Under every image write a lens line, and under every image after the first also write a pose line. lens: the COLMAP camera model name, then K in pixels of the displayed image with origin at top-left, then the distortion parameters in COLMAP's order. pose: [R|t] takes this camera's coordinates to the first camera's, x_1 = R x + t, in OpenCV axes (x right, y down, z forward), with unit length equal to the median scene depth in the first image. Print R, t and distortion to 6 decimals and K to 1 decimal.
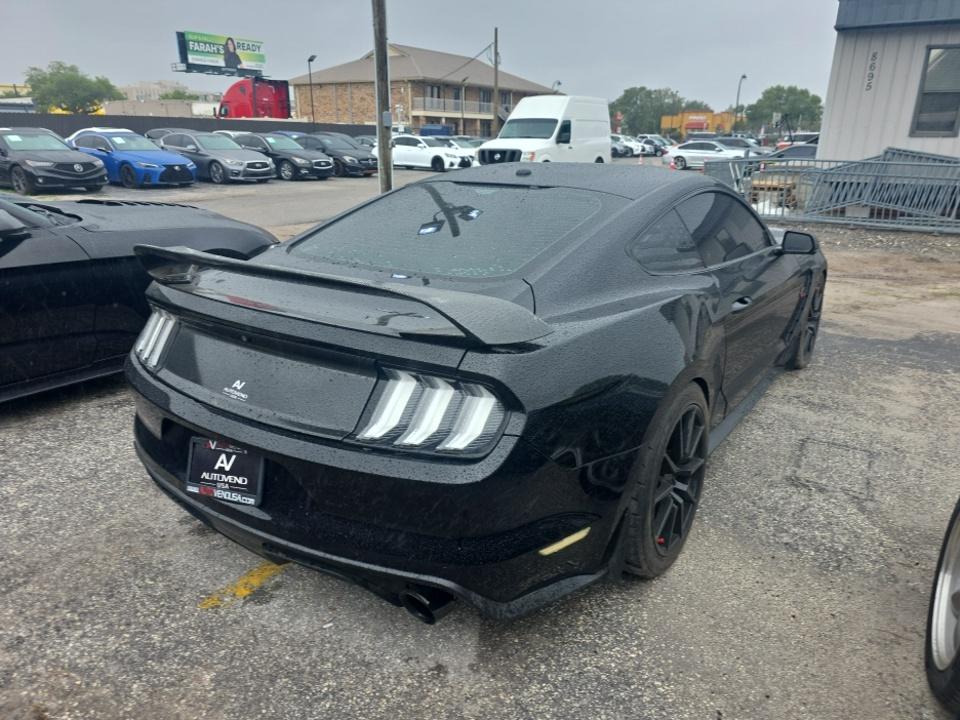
lens RADIAL K [[654.6, 0, 477.1], [0, 654.6, 367.6], [0, 0, 1]] dist [0.040346, -0.042621]
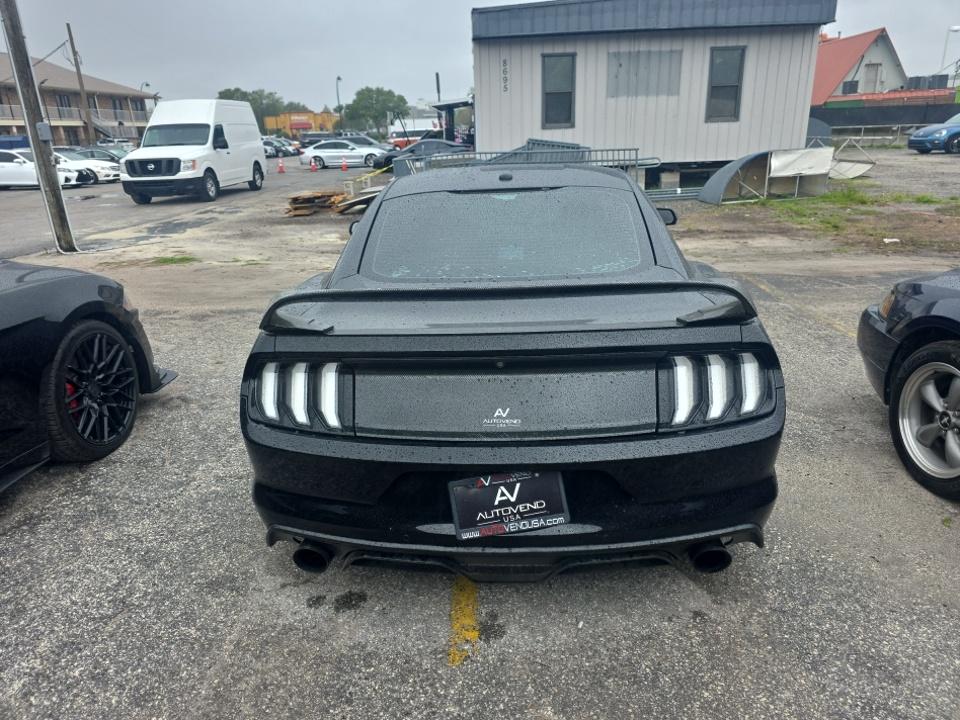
lens RADIAL K [[650.1, 0, 466.5], [0, 650.1, 361.4], [0, 0, 1]] dist [0.045580, -0.044920]
pose [[0.855036, -0.209385, 0.474416, -0.121237], [0.212998, 0.975929, 0.046843, -0.014834], [-0.472805, 0.060997, 0.879053, 0.025344]]
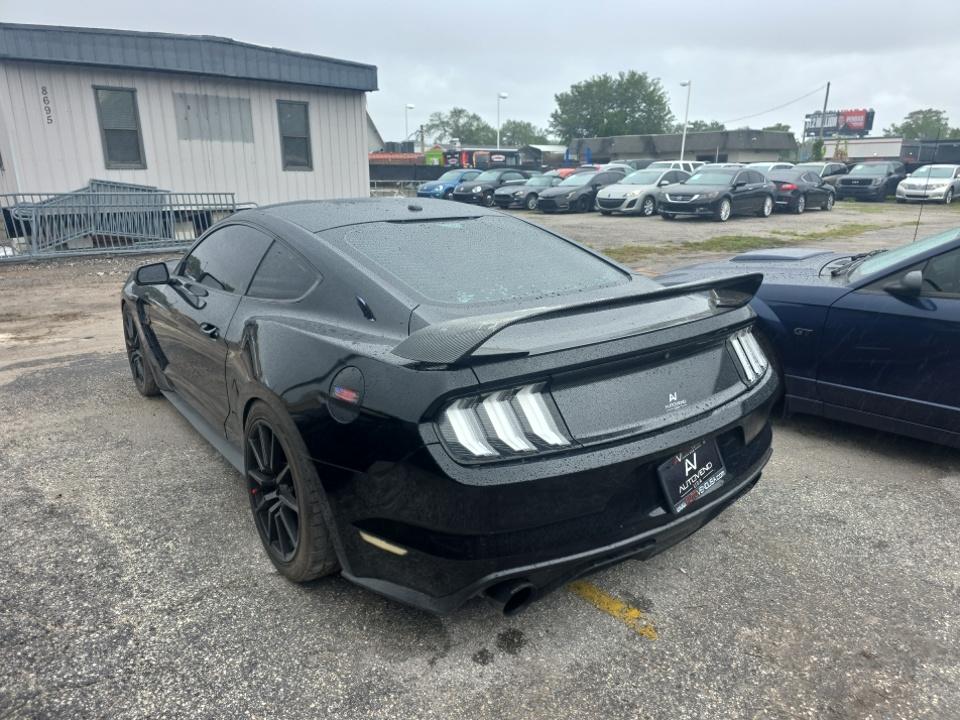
lens RADIAL K [[654.6, 0, 477.1], [0, 654.6, 367.6], [0, 0, 1]] dist [0.040346, -0.042621]
pose [[0.306913, -0.279483, 0.909777, -0.210936], [0.317207, 0.931294, 0.179084, -0.046940], [-0.897321, 0.233624, 0.374480, 0.124382]]
